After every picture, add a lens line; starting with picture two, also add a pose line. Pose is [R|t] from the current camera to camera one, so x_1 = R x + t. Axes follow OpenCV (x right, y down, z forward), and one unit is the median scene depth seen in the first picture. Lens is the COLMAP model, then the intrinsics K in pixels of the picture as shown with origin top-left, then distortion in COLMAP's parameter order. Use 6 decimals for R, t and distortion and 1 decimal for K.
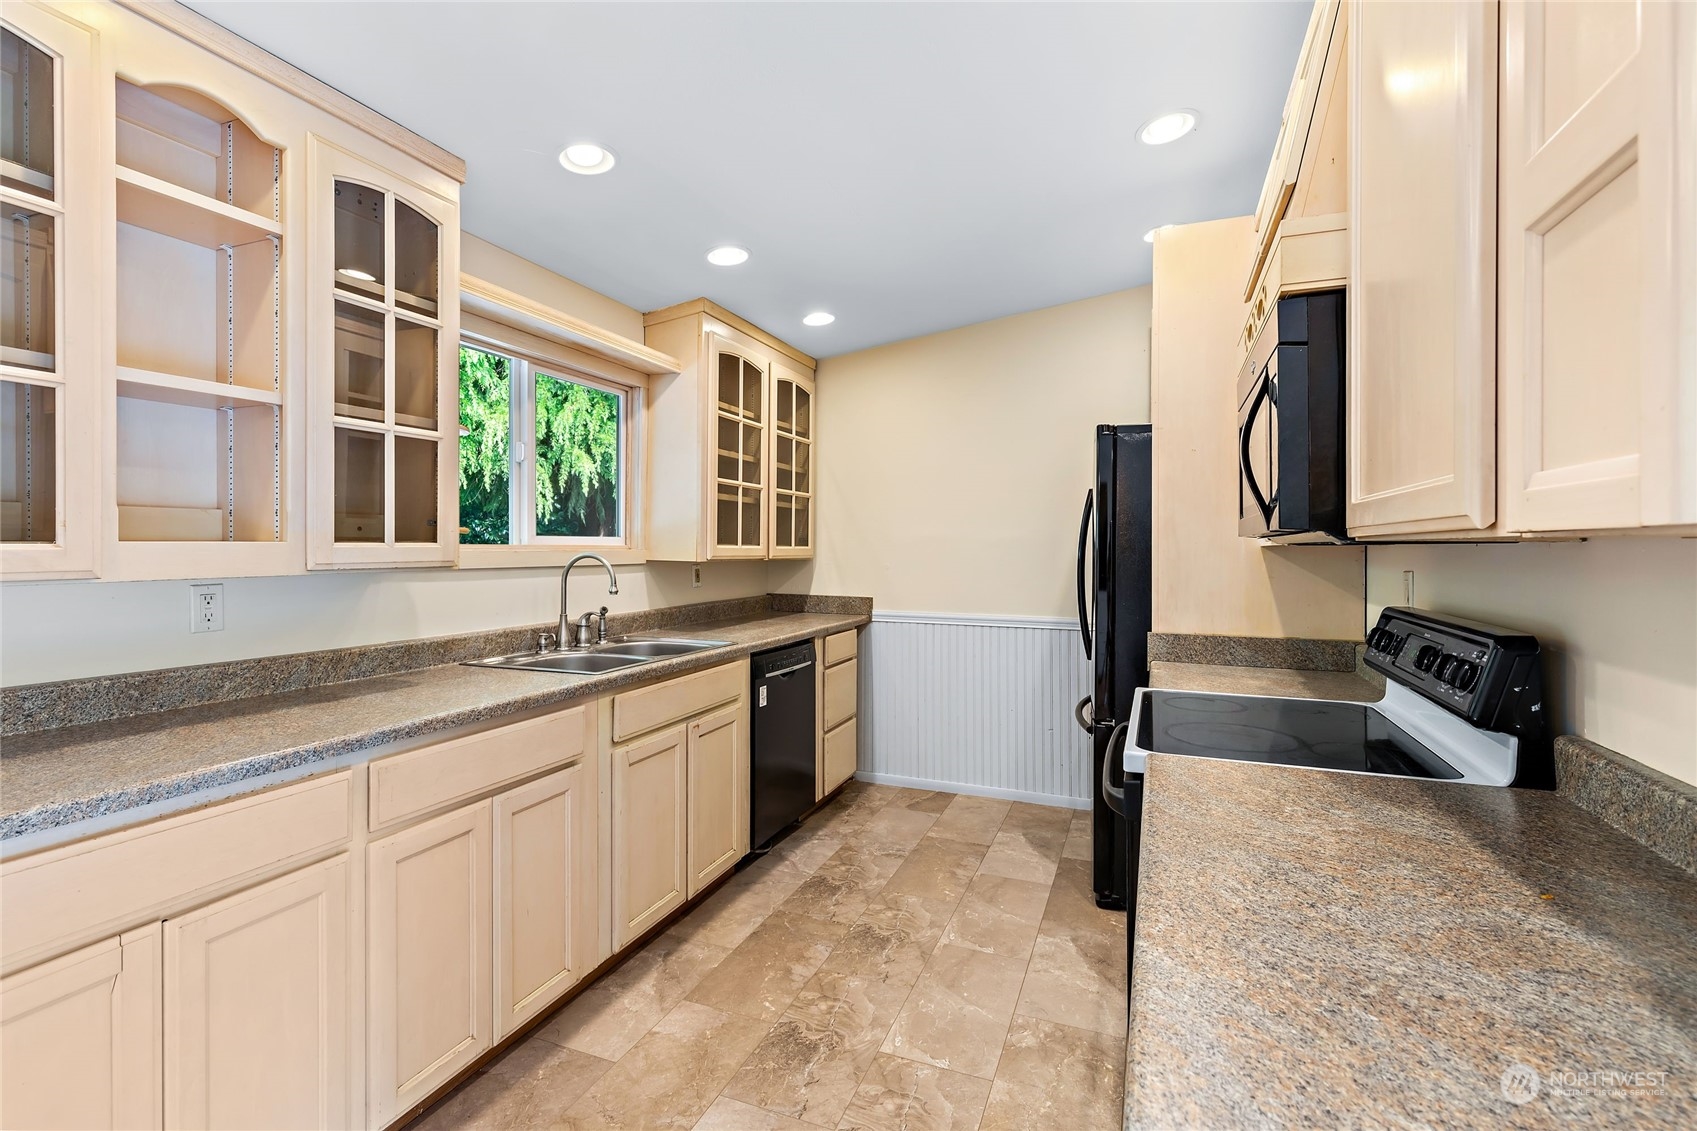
lens RADIAL K [[766.5, 0, 836.8], [0, 766.5, 549.1], [0, 0, 1]] dist [0.012840, -0.001075]
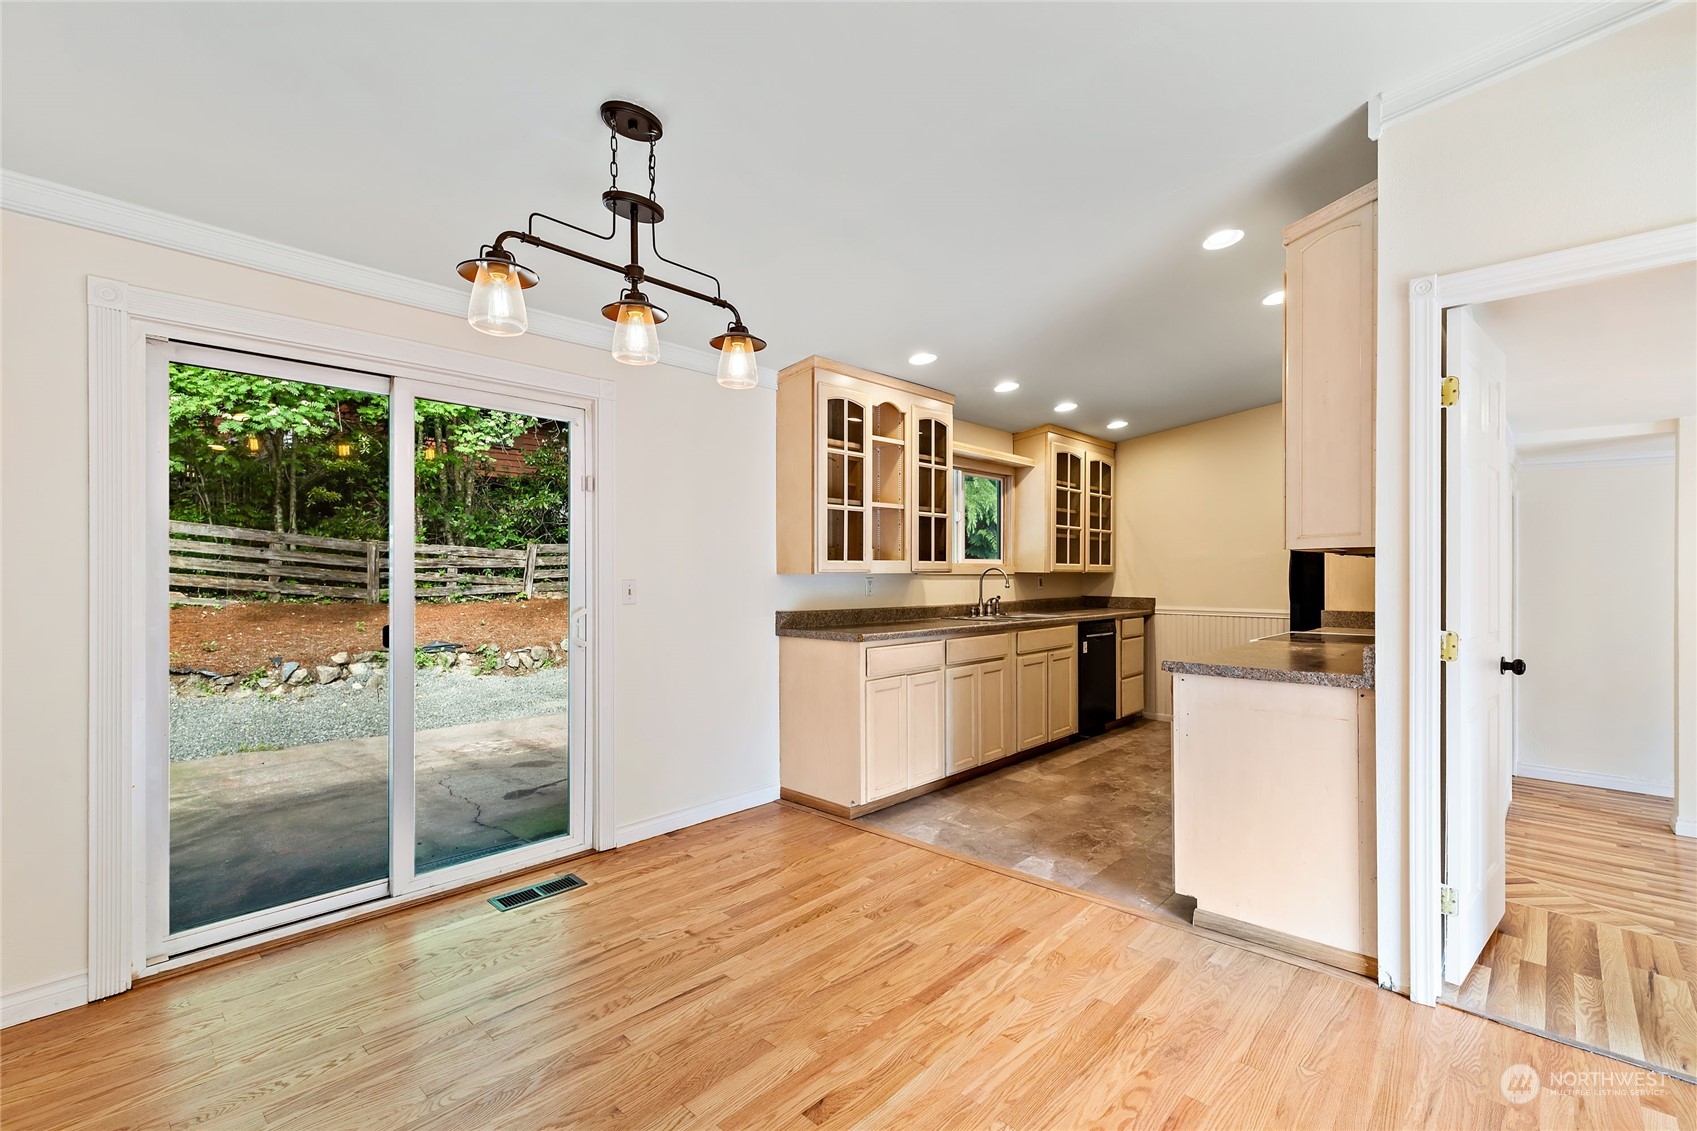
lens RADIAL K [[724.9, 0, 857.8], [0, 724.9, 575.1], [0, 0, 1]] dist [-0.001859, 0.000044]
pose [[0.934371, -0.002686, -0.356292, 0.011586], [0.003178, 0.999995, 0.000796, 0.021960], [0.356288, -0.001877, 0.934374, -0.820704]]
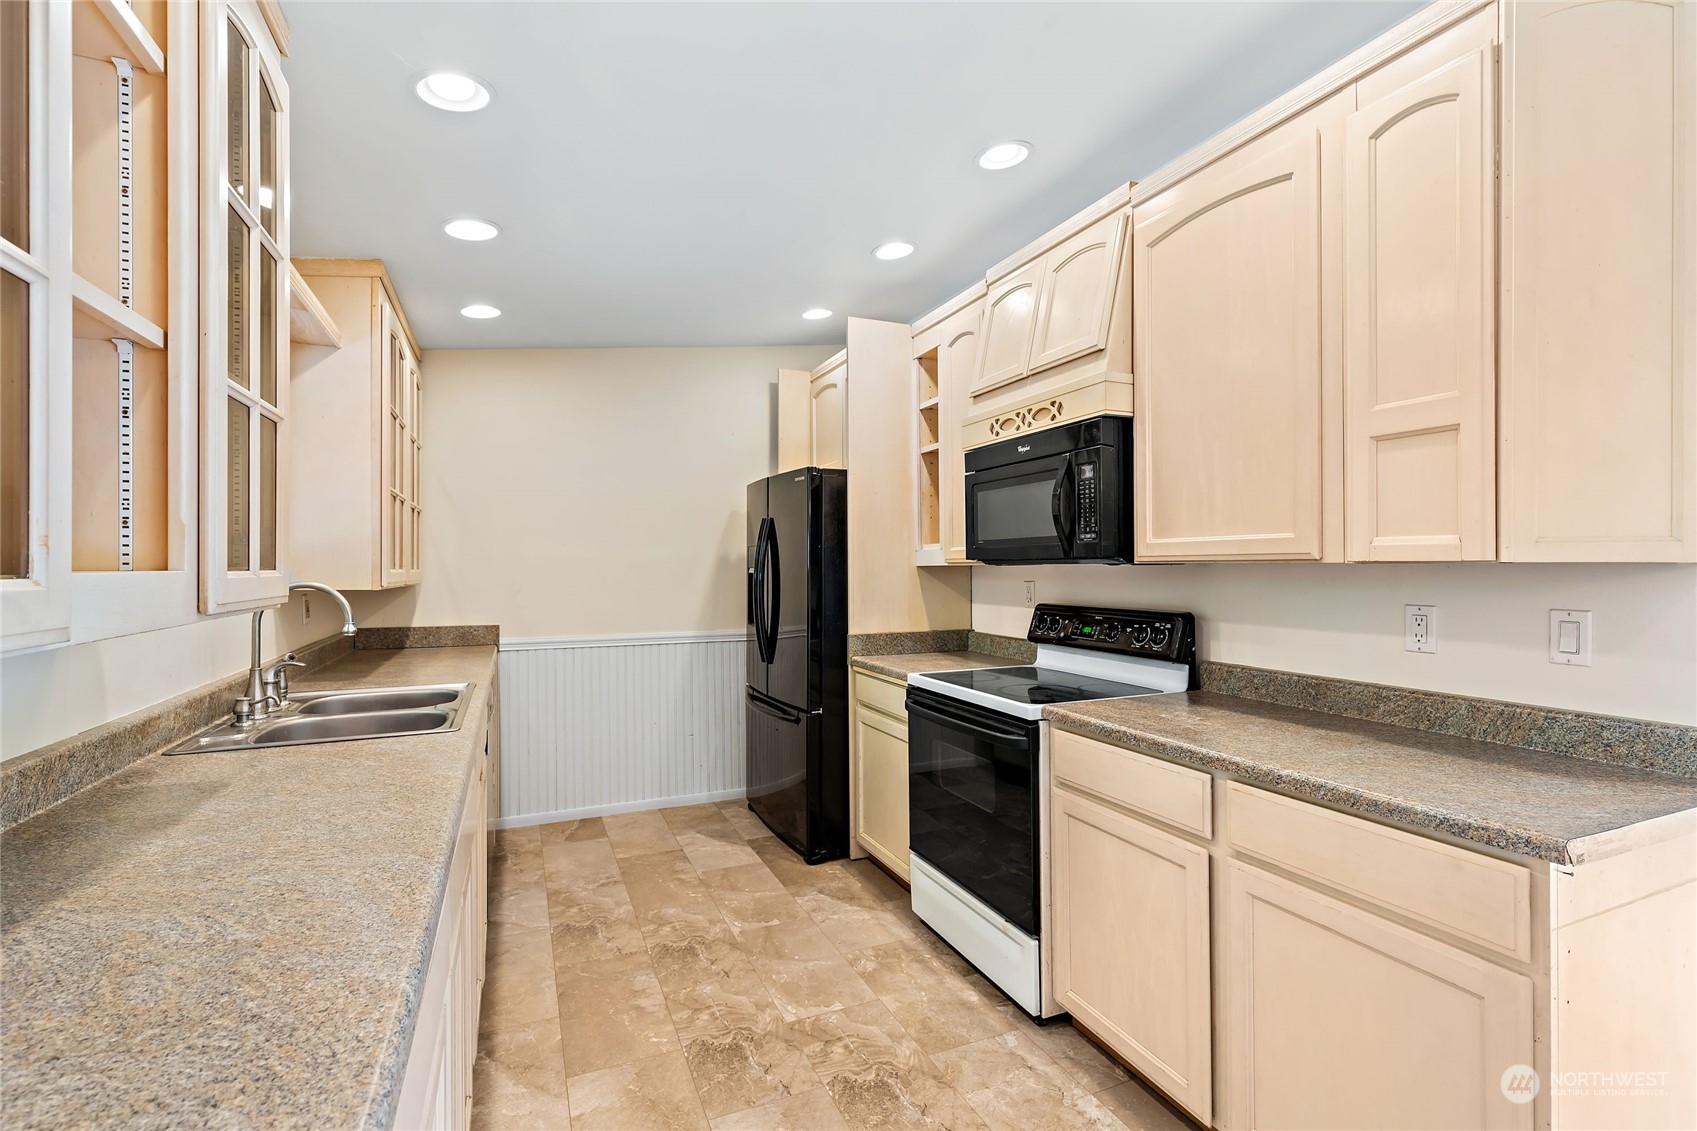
lens RADIAL K [[766.5, 0, 835.4], [0, 766.5, 569.6], [0, 0, 1]] dist [0.012840, -0.001075]
pose [[0.709822, -0.009992, 0.704310, -0.458468], [0.009446, 0.999944, 0.004666, -0.004631], [-0.704317, 0.003341, 0.709877, 0.109096]]
